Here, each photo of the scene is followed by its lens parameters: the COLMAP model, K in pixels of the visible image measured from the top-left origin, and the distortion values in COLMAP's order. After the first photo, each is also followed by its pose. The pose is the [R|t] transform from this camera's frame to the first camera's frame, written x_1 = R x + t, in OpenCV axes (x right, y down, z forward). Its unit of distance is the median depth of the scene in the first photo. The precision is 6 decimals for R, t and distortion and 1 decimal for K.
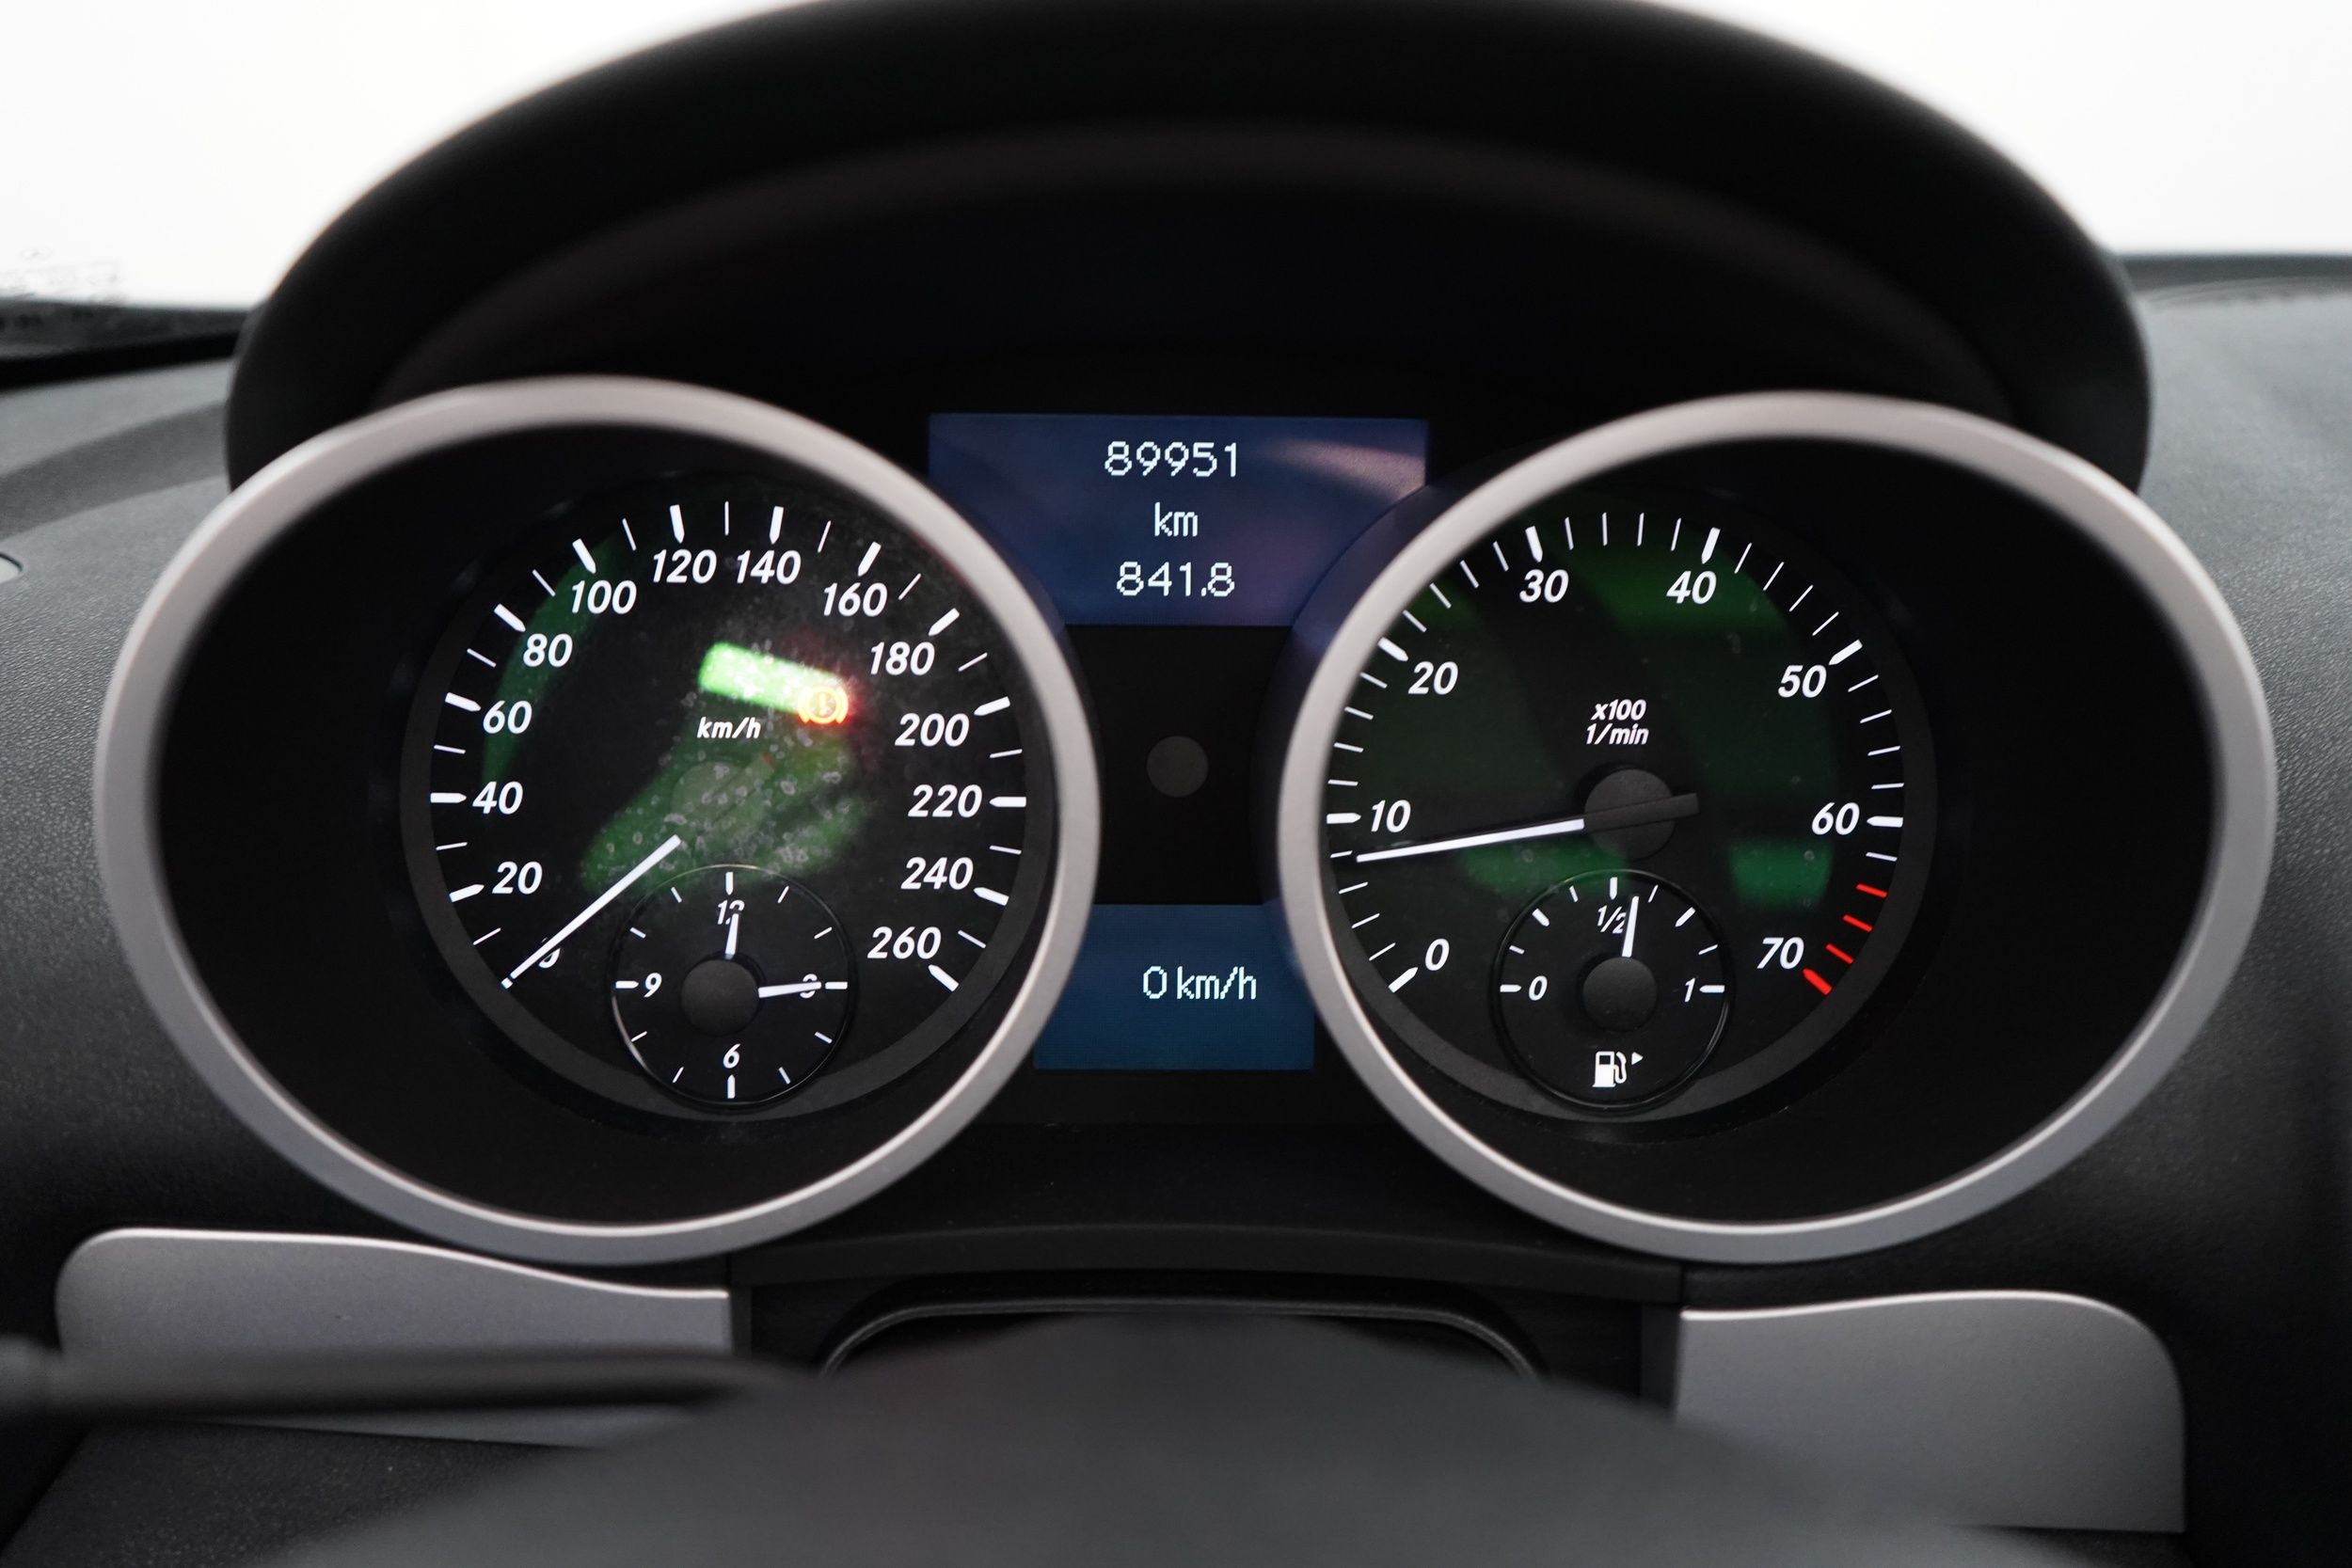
lens RADIAL K [[2007.0, 0, 1175.0], [0, 2007.0, 782.5], [0, 0, 1]] dist [-0.002588, 0.000226]
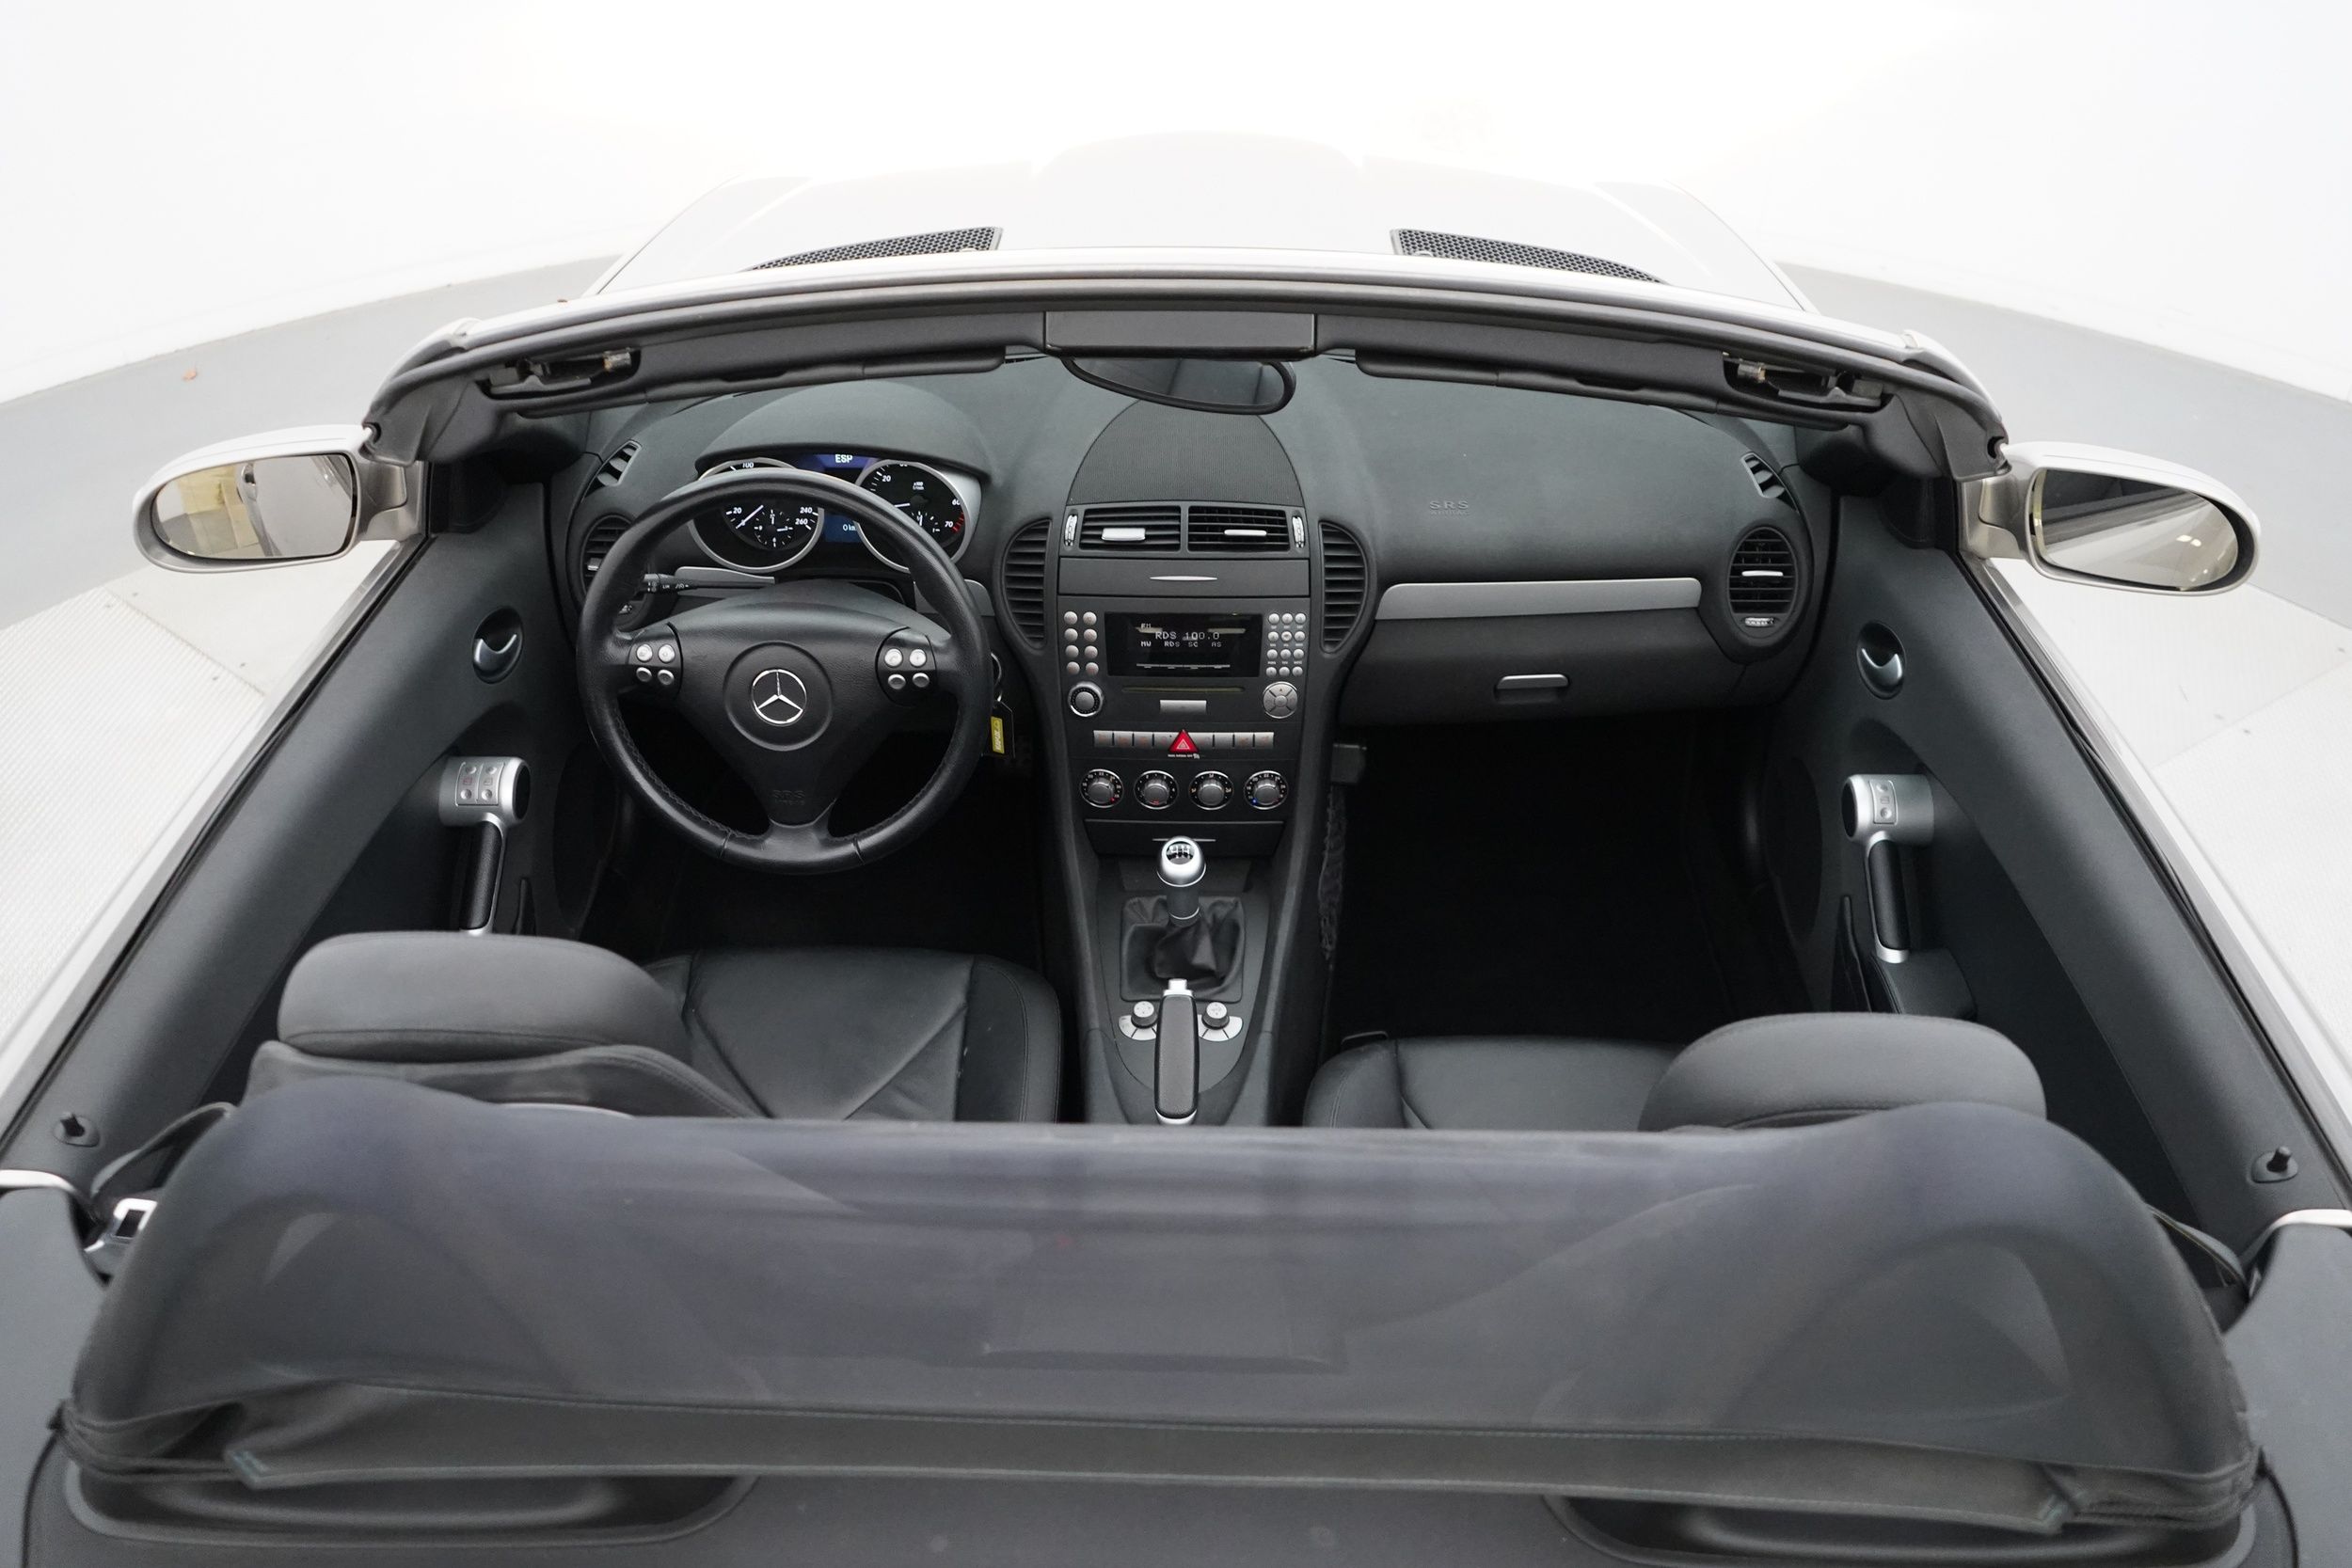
lens RADIAL K [[1846.5, 0, 1175.8], [0, 1846.5, 786.3], [0, 0, 1]] dist [0.000173, 0.002810]
pose [[0.998403, 0.019136, -0.053158, 1.300597], [-0.000597, 0.944412, 0.328763, -0.994467], [0.056494, -0.328206, 0.942915, -4.437709]]
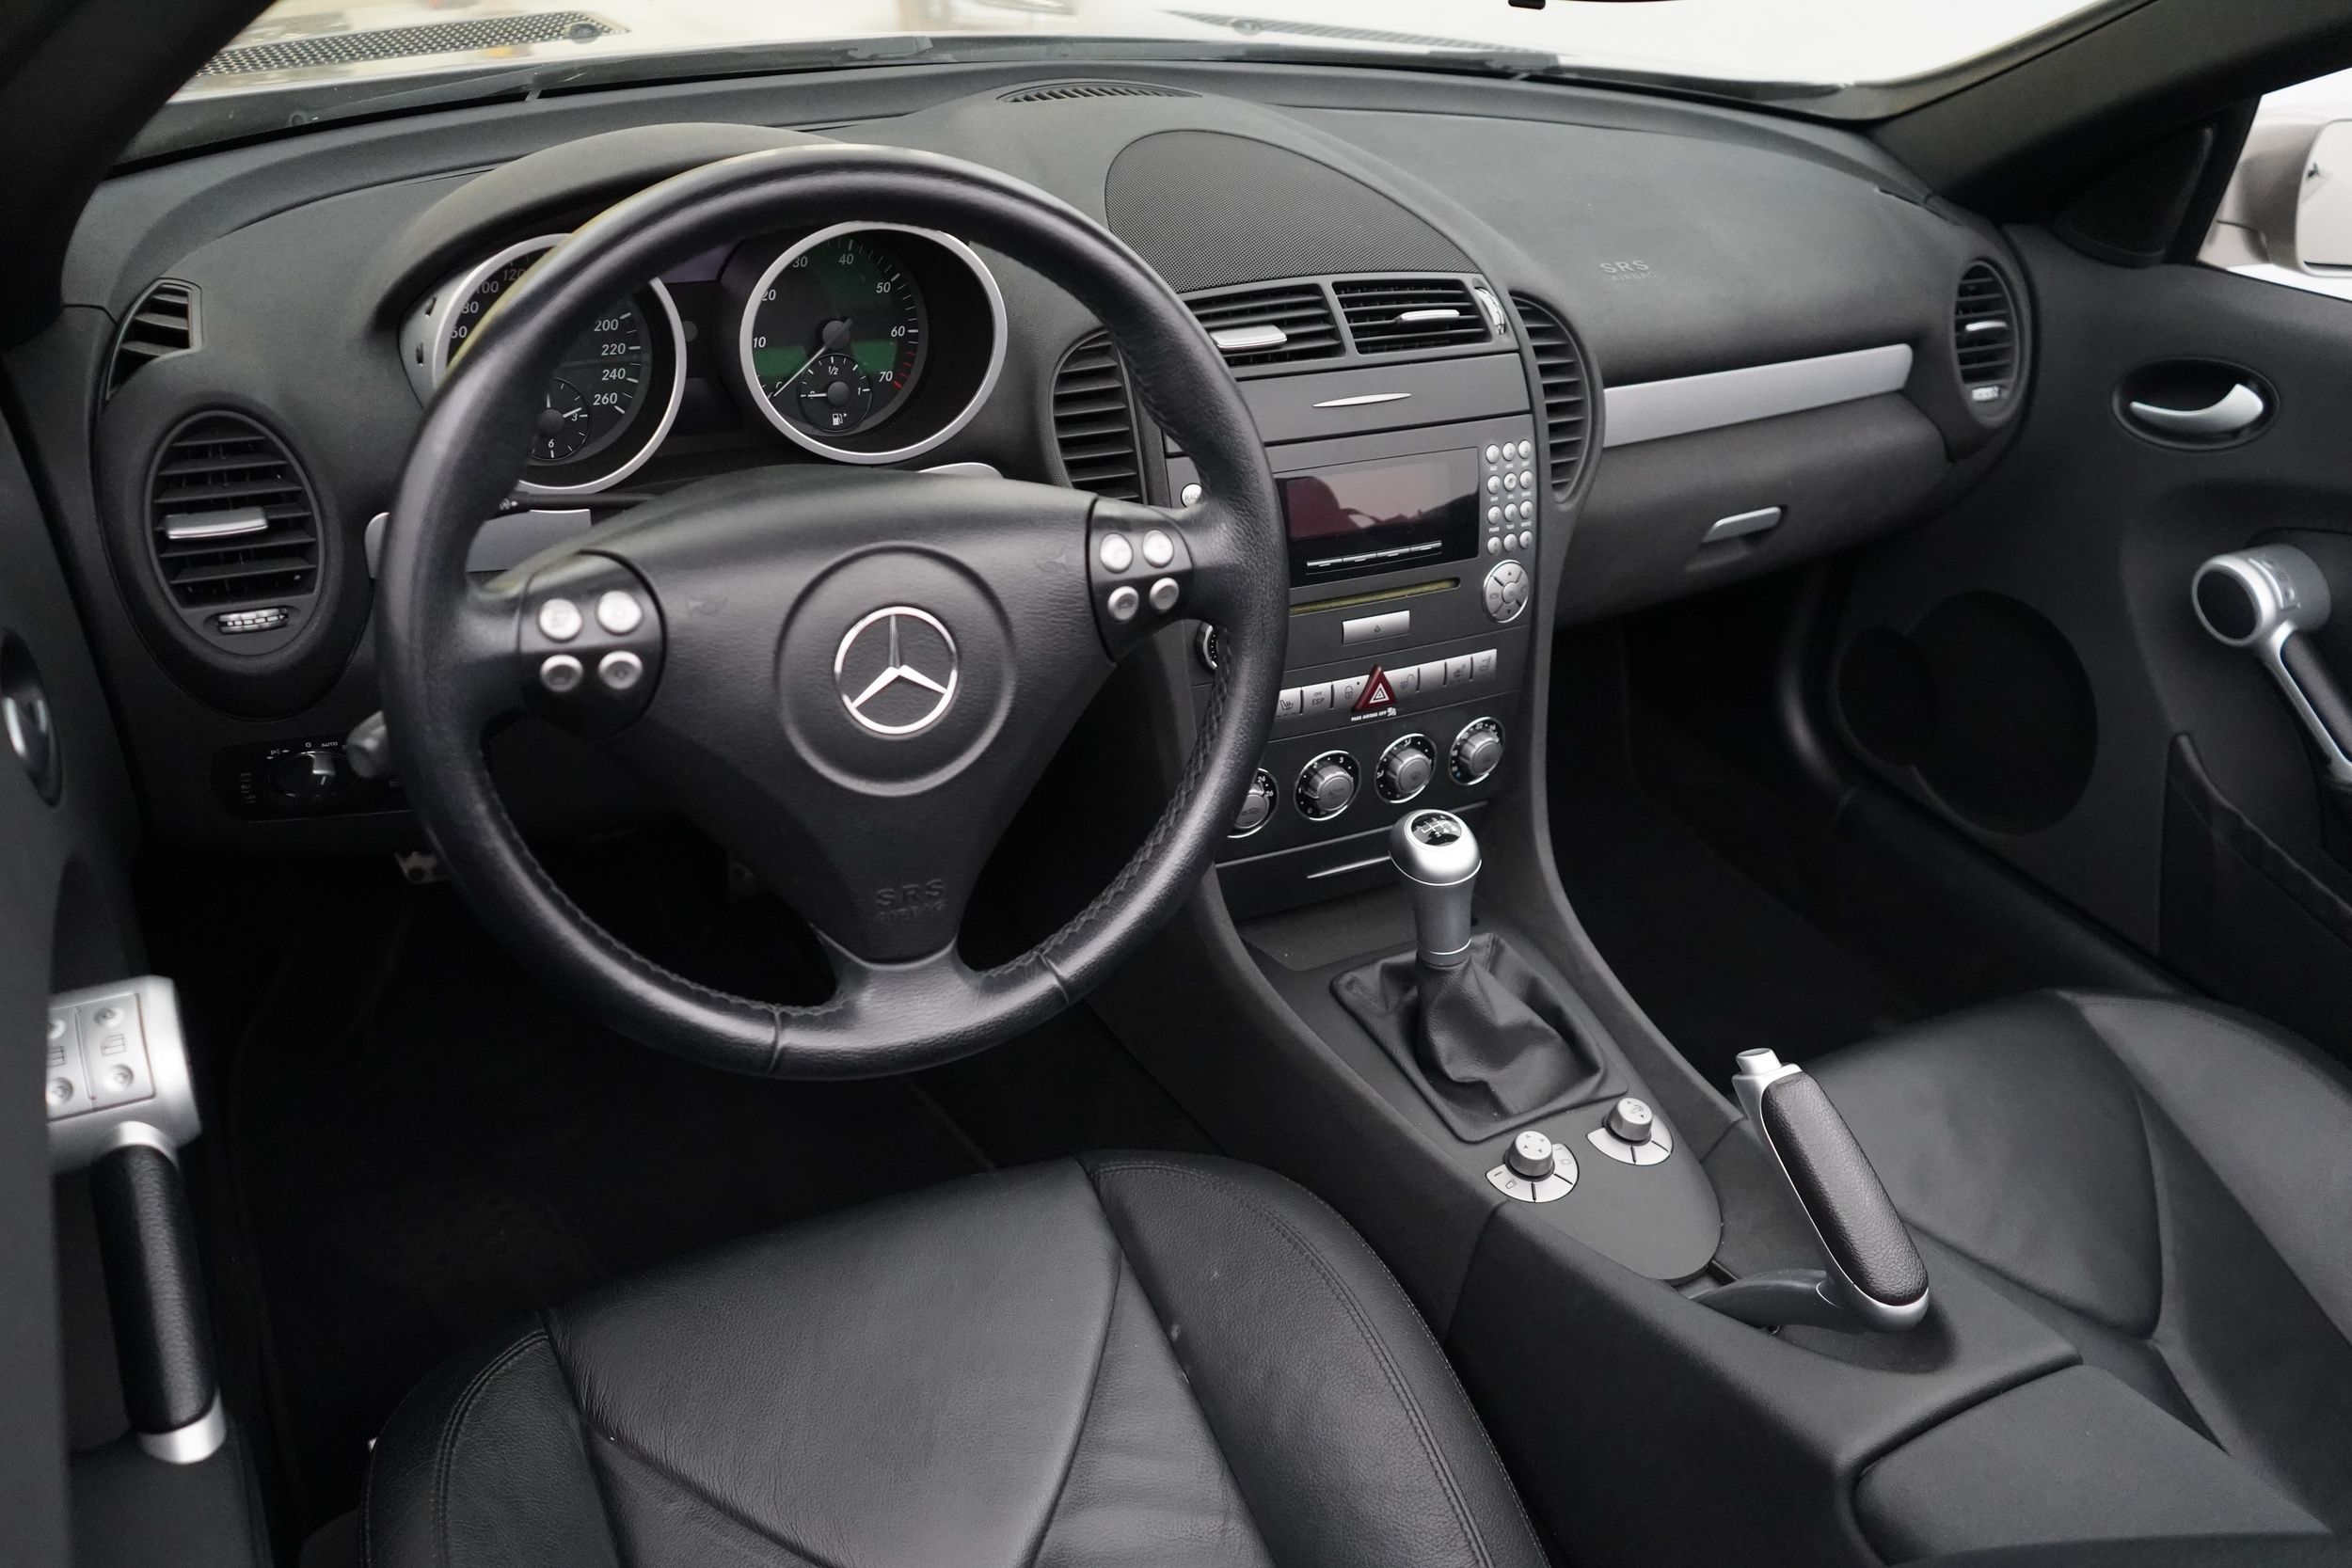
lens RADIAL K [[1846.5, 0, 1176.2], [0, 1846.5, 783.5], [0, 0, 1]] dist [0.000173, 0.002810]
pose [[0.895401, -0.179902, 0.407298, -0.600275], [0.066673, 0.958601, 0.276837, -0.076537], [-0.440240, -0.220724, 0.870327, -1.910846]]
